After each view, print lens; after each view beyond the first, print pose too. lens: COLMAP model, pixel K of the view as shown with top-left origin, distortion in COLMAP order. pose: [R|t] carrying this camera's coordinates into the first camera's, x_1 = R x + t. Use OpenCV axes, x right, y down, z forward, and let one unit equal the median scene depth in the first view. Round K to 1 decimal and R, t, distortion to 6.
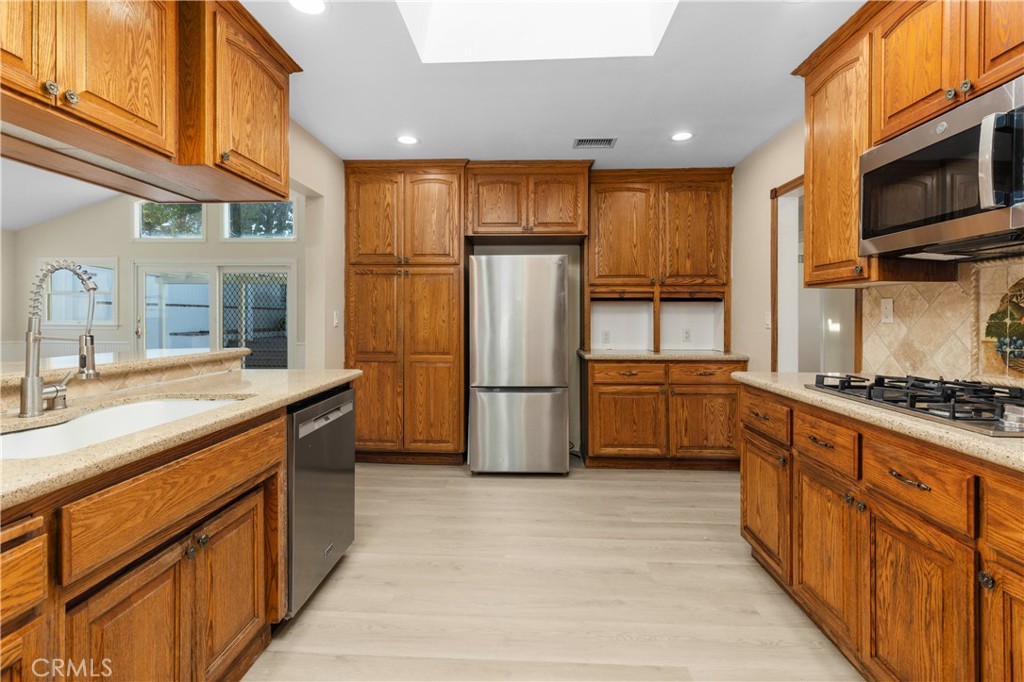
lens RADIAL K [[466.6, 0, 517.1], [0, 466.6, 317.2], [0, 0, 1]] dist [0.010915, -0.001840]
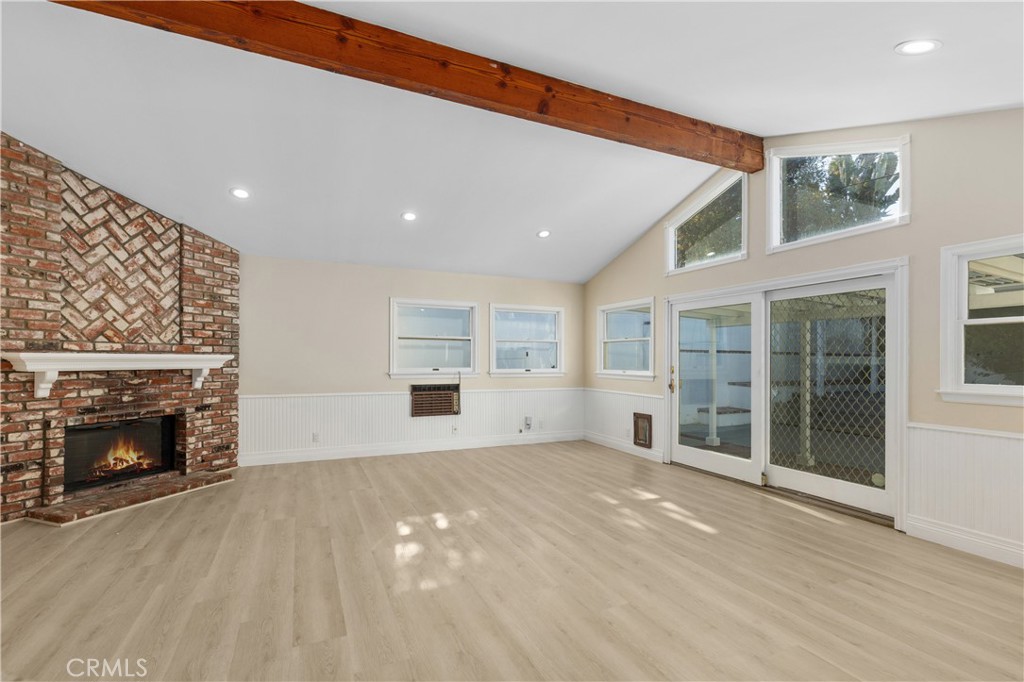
lens RADIAL K [[466.6, 0, 510.6], [0, 466.6, 360.3], [0, 0, 1]] dist [0.010915, -0.001840]
pose [[0.446412, 0.003584, -0.894820, -0.775184], [-0.008243, 0.999966, -0.000107, -0.035870], [0.894789, 0.007424, 0.446427, 1.450284]]
